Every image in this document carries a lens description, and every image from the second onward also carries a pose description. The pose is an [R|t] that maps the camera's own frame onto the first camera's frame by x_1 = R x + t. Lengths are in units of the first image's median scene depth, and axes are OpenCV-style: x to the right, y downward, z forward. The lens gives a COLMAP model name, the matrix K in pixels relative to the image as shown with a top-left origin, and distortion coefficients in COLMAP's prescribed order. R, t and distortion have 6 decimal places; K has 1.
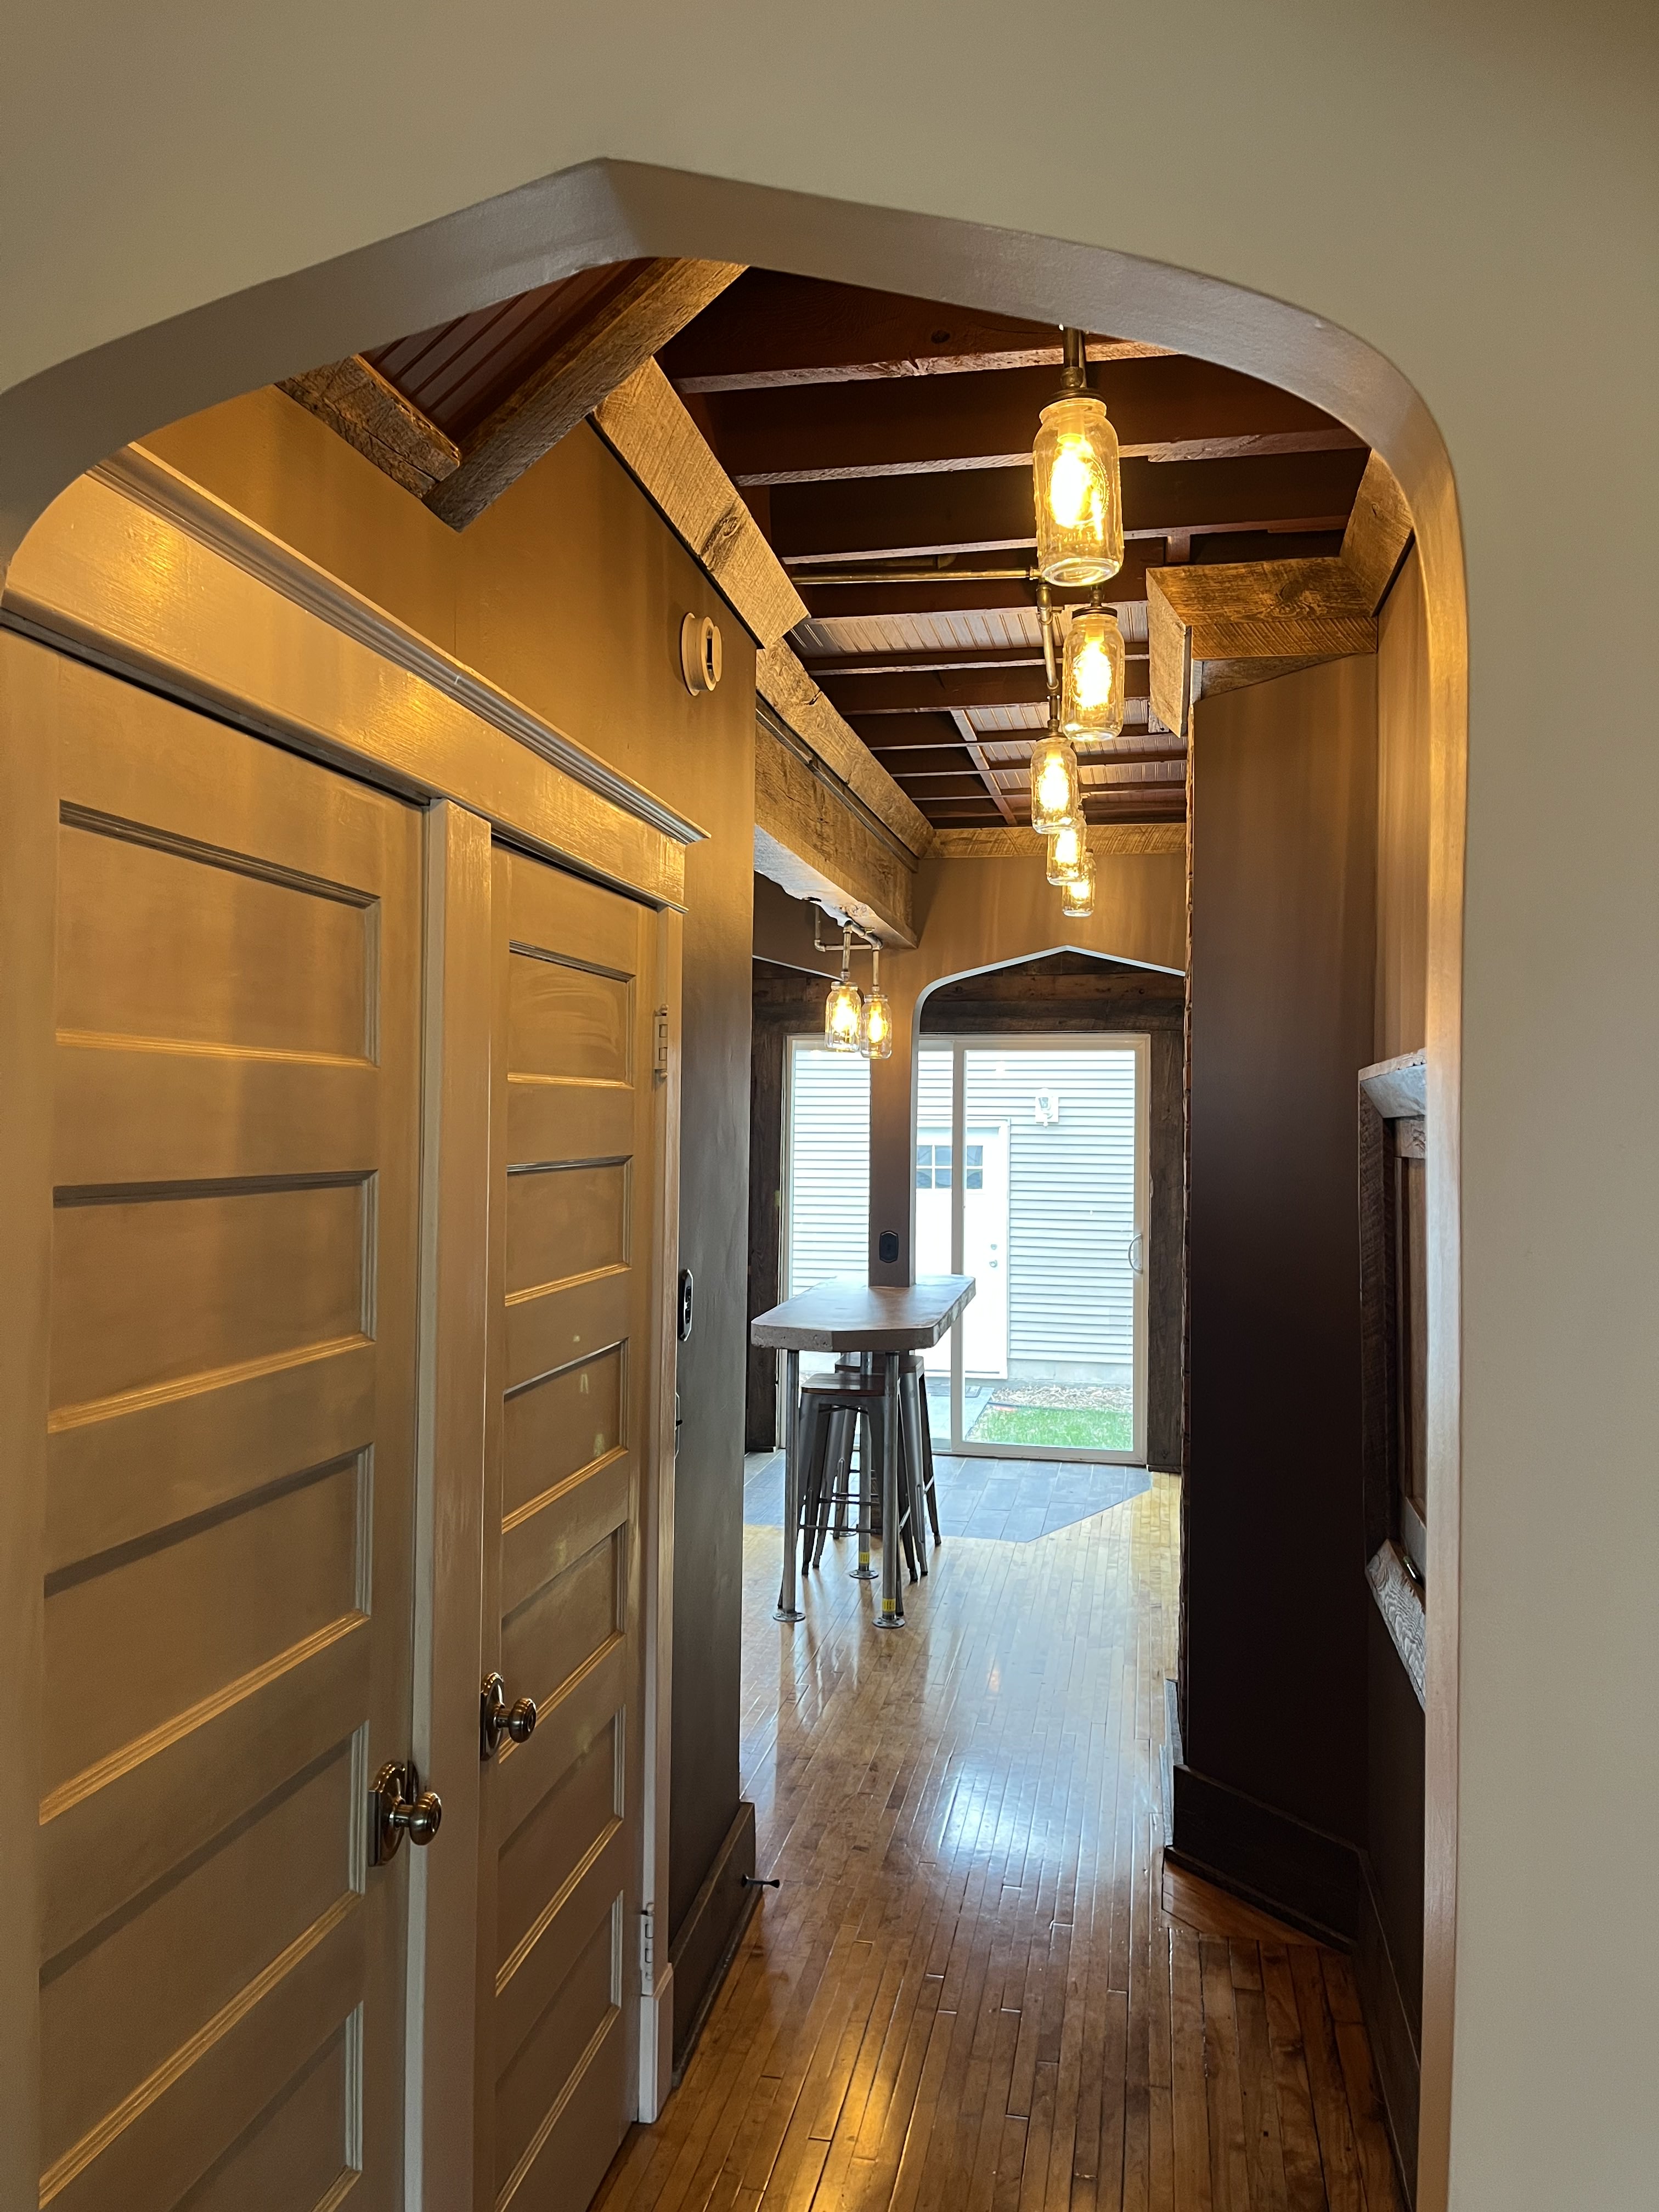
lens RADIAL K [[1666.5, 0, 830.4], [0, 1666.5, 1098.9], [0, 0, 1]] dist [0.054921, -0.014590]
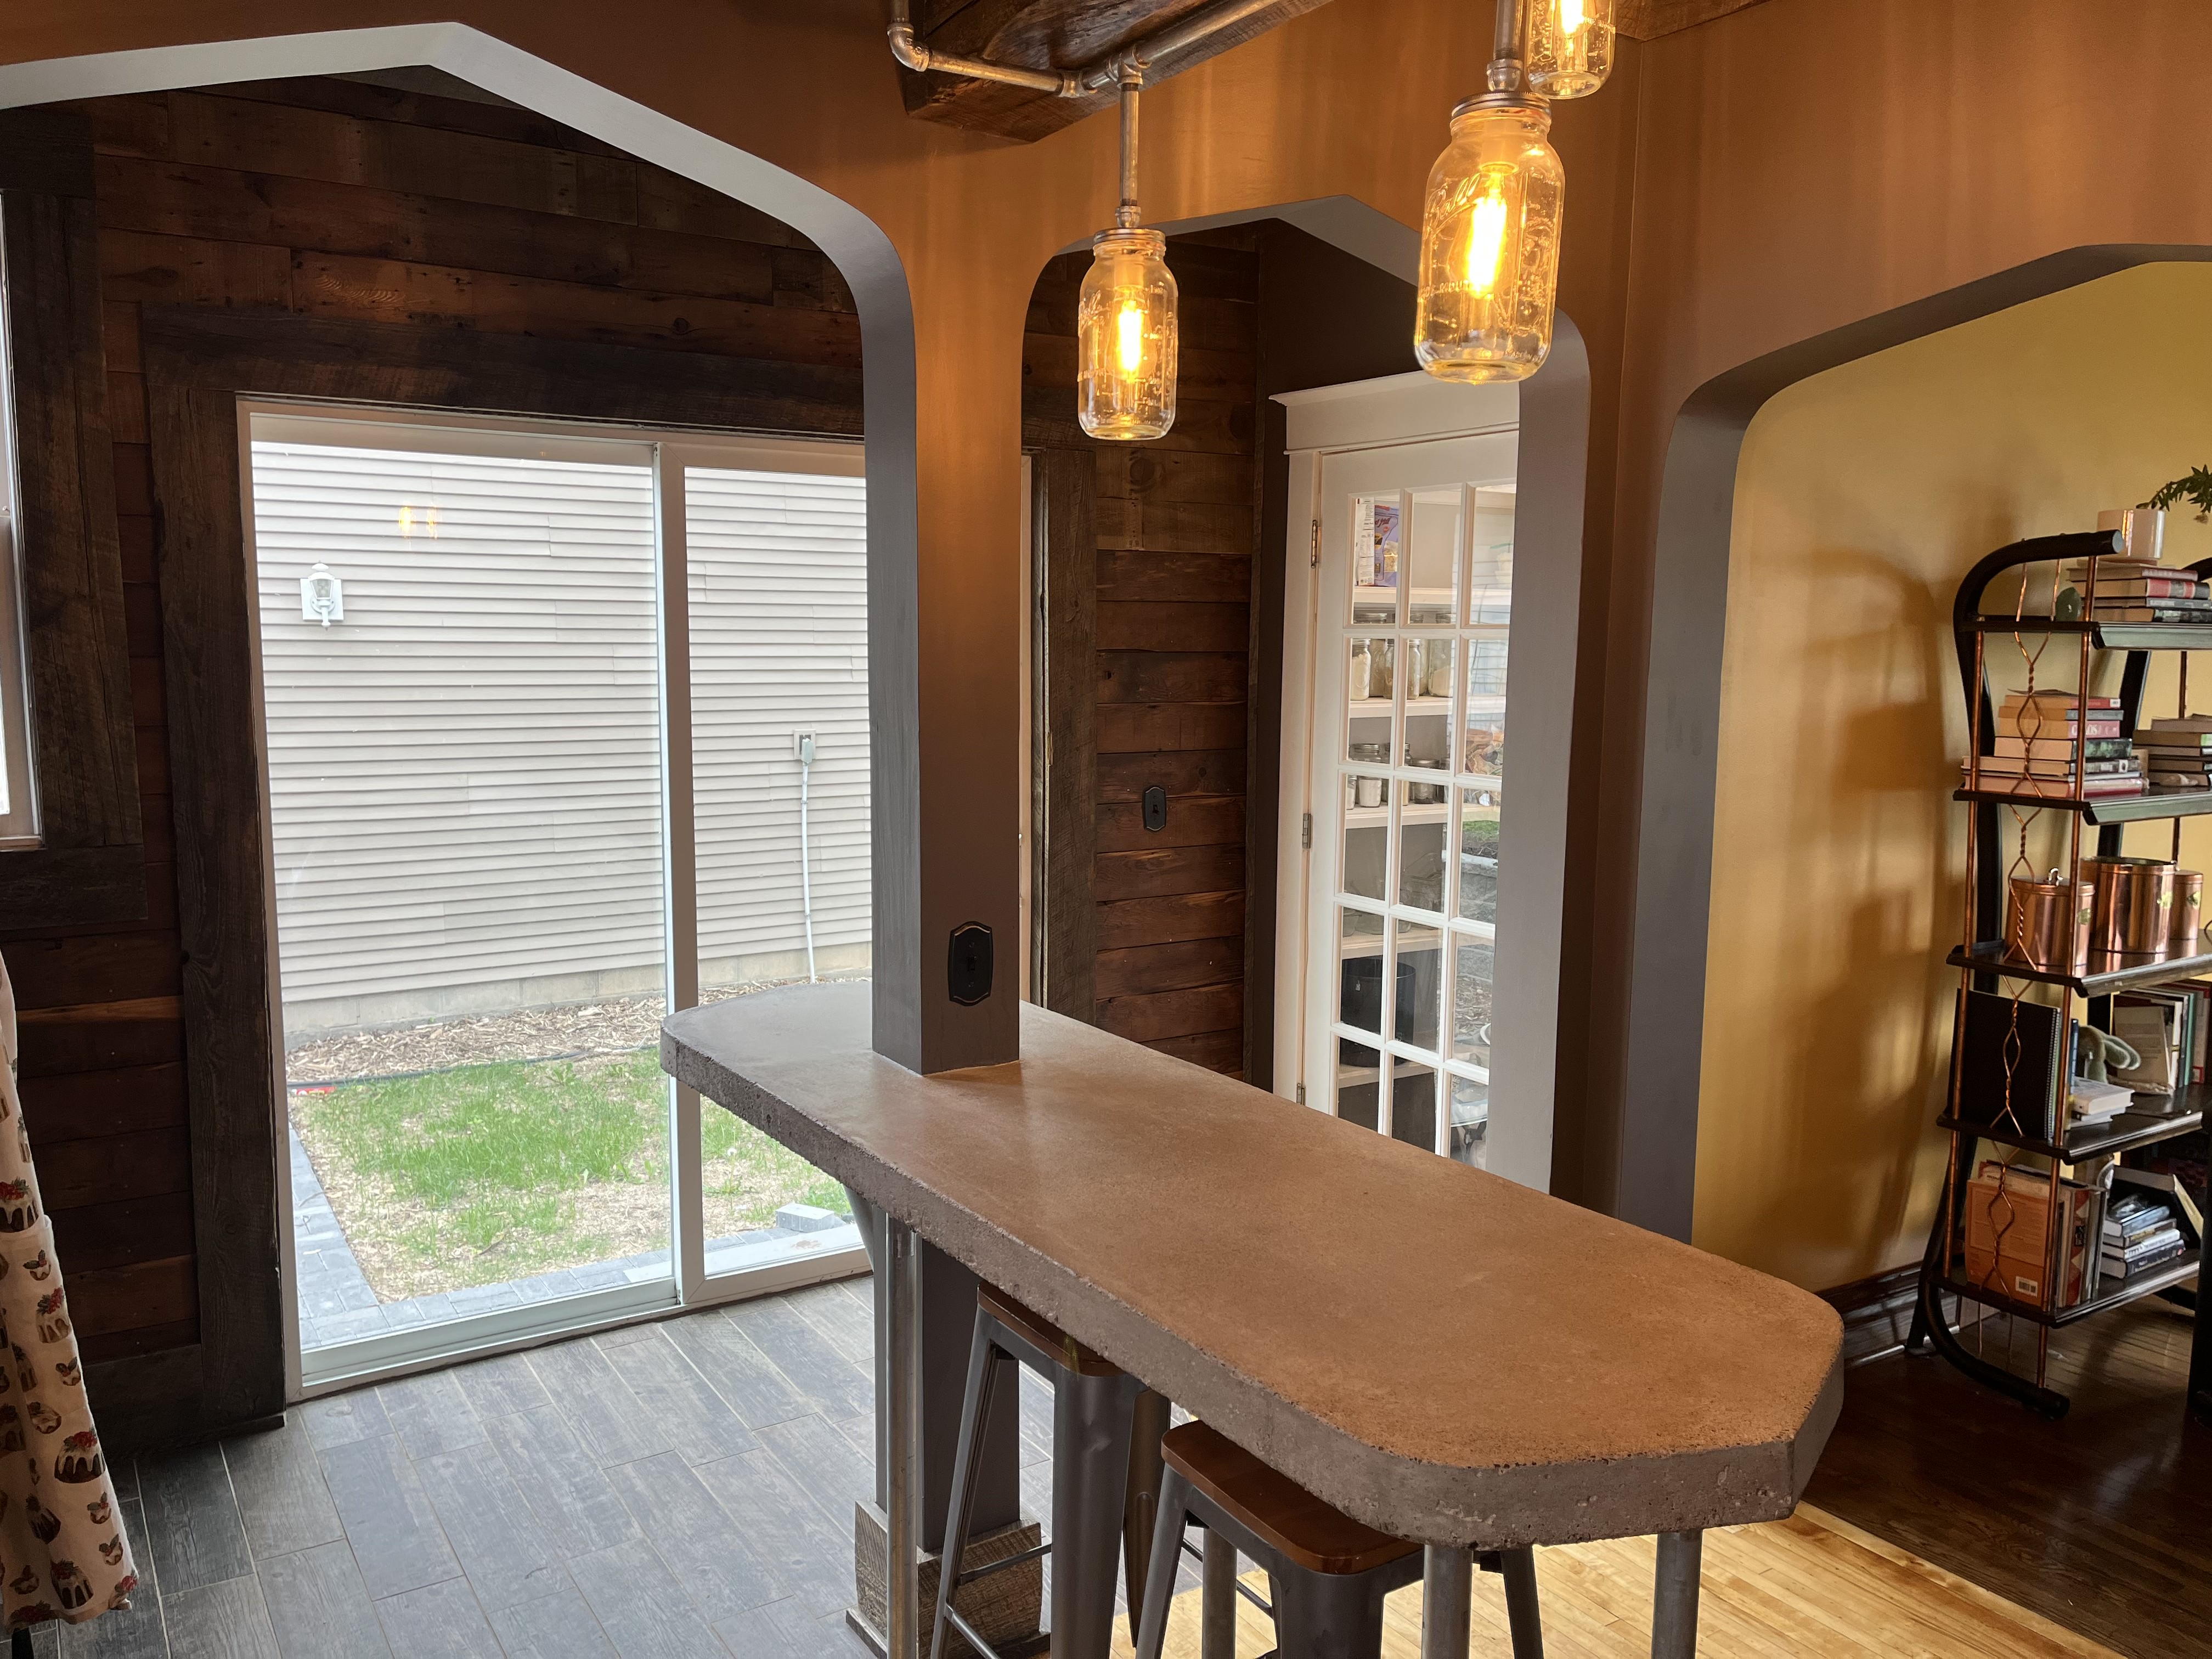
lens RADIAL K [[1666.5, 0, 1101.8], [0, 1666.5, 845.9], [0, 0, 1]] dist [0.054921, -0.014590]
pose [[0.721899, -0.092719, 0.685759, -0.162964], [-0.009158, 0.989616, 0.143443, 0.007172], [-0.691938, -0.109831, 0.713554, 0.574781]]
